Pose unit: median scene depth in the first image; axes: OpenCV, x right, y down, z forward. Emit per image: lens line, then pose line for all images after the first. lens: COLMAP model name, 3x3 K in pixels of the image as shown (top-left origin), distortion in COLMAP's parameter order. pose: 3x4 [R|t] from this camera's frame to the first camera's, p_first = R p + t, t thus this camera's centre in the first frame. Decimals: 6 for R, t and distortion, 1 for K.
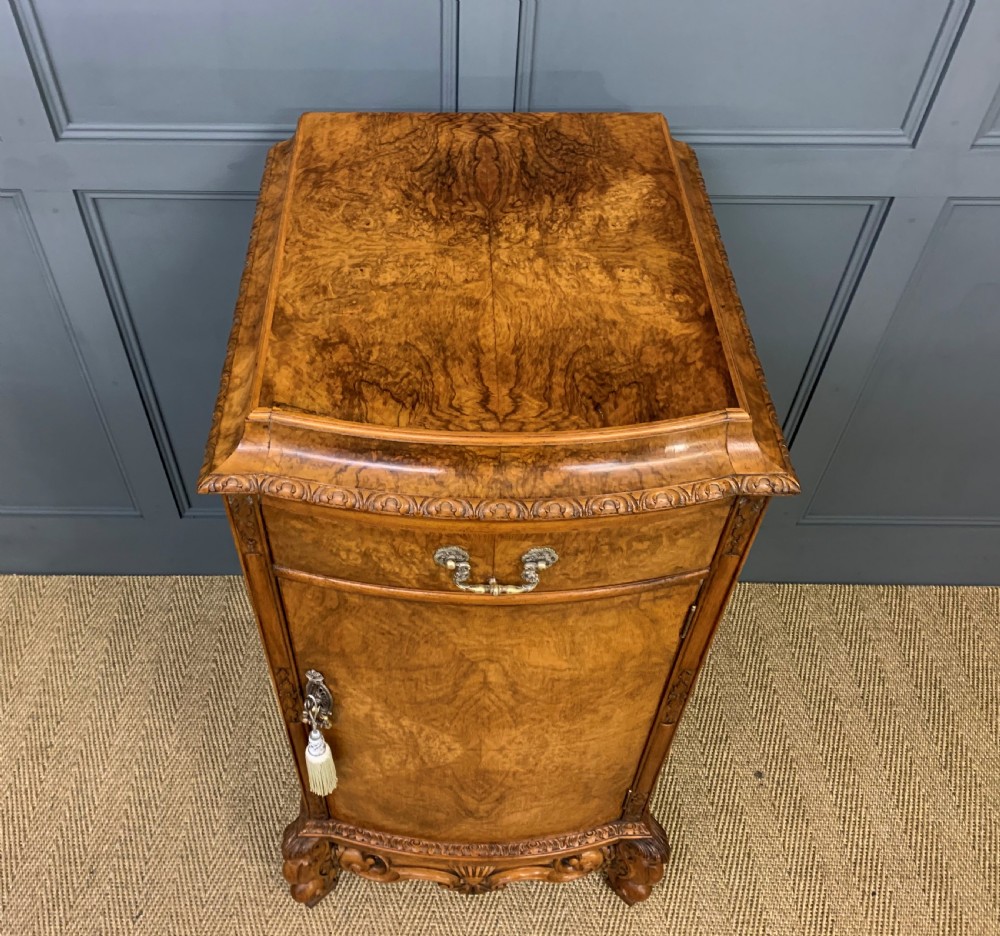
lens RADIAL K [[955.7, 0, 438.5], [0, 955.7, 466.7], [0, 0, 1]] dist [0.191530, -0.530189]
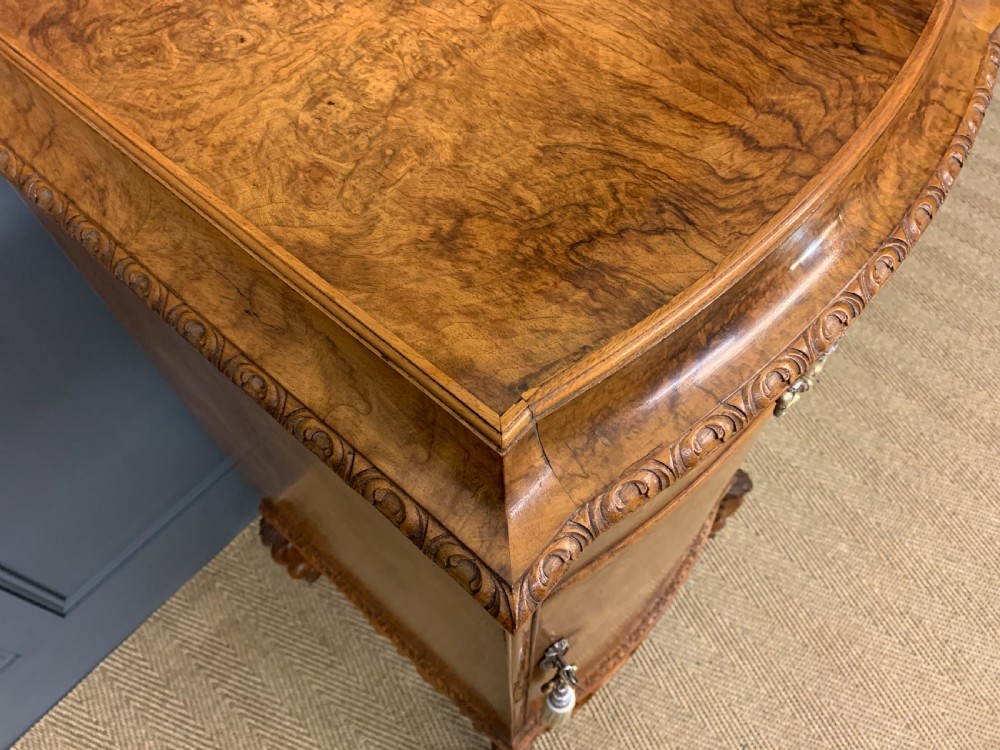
lens RADIAL K [[782.2, 0, 489.3], [0, 782.2, 375.6], [0, 0, 1]] dist [-0.001178, 0.003243]
pose [[0.662132, -0.658998, 0.356794, -0.287101], [0.581141, 0.752143, 0.310735, -0.182226], [-0.473134, 0.001600, 0.880989, 0.606847]]
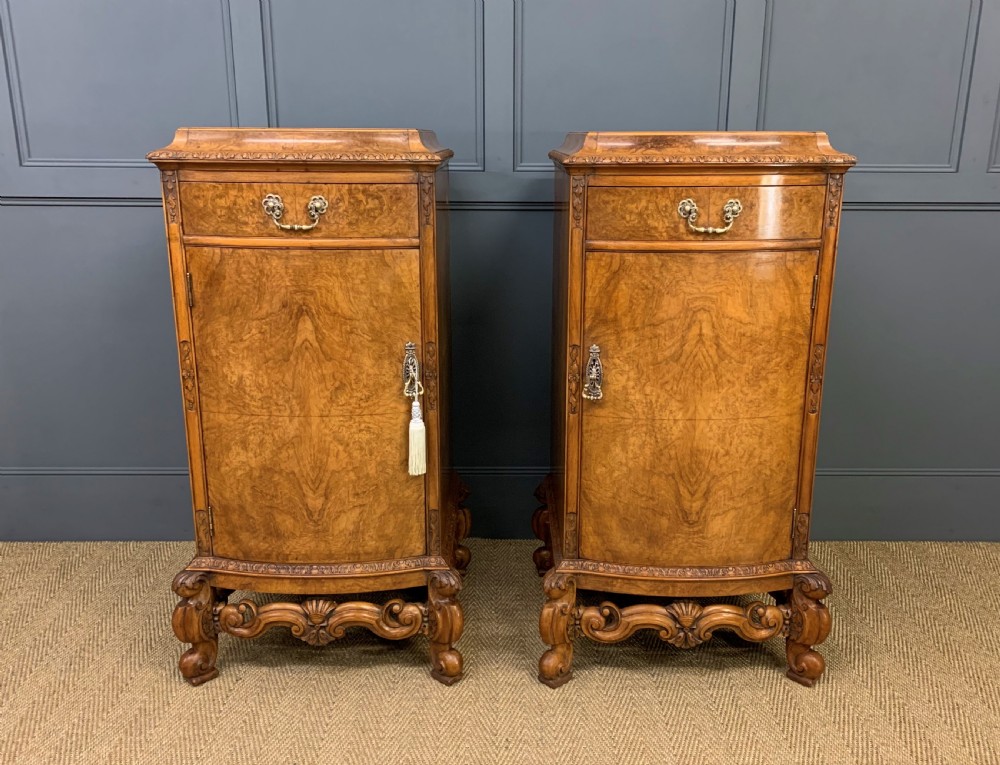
lens RADIAL K [[910.1, 0, 509.8], [0, 910.1, 397.6], [0, 0, 1]] dist [0.150690, -0.351636]
pose [[0.999916, 0.000011, 0.012989, -0.356563], [0.007042, 0.839826, -0.542810, 1.376801], [-0.010914, 0.542856, 0.839755, -0.333608]]
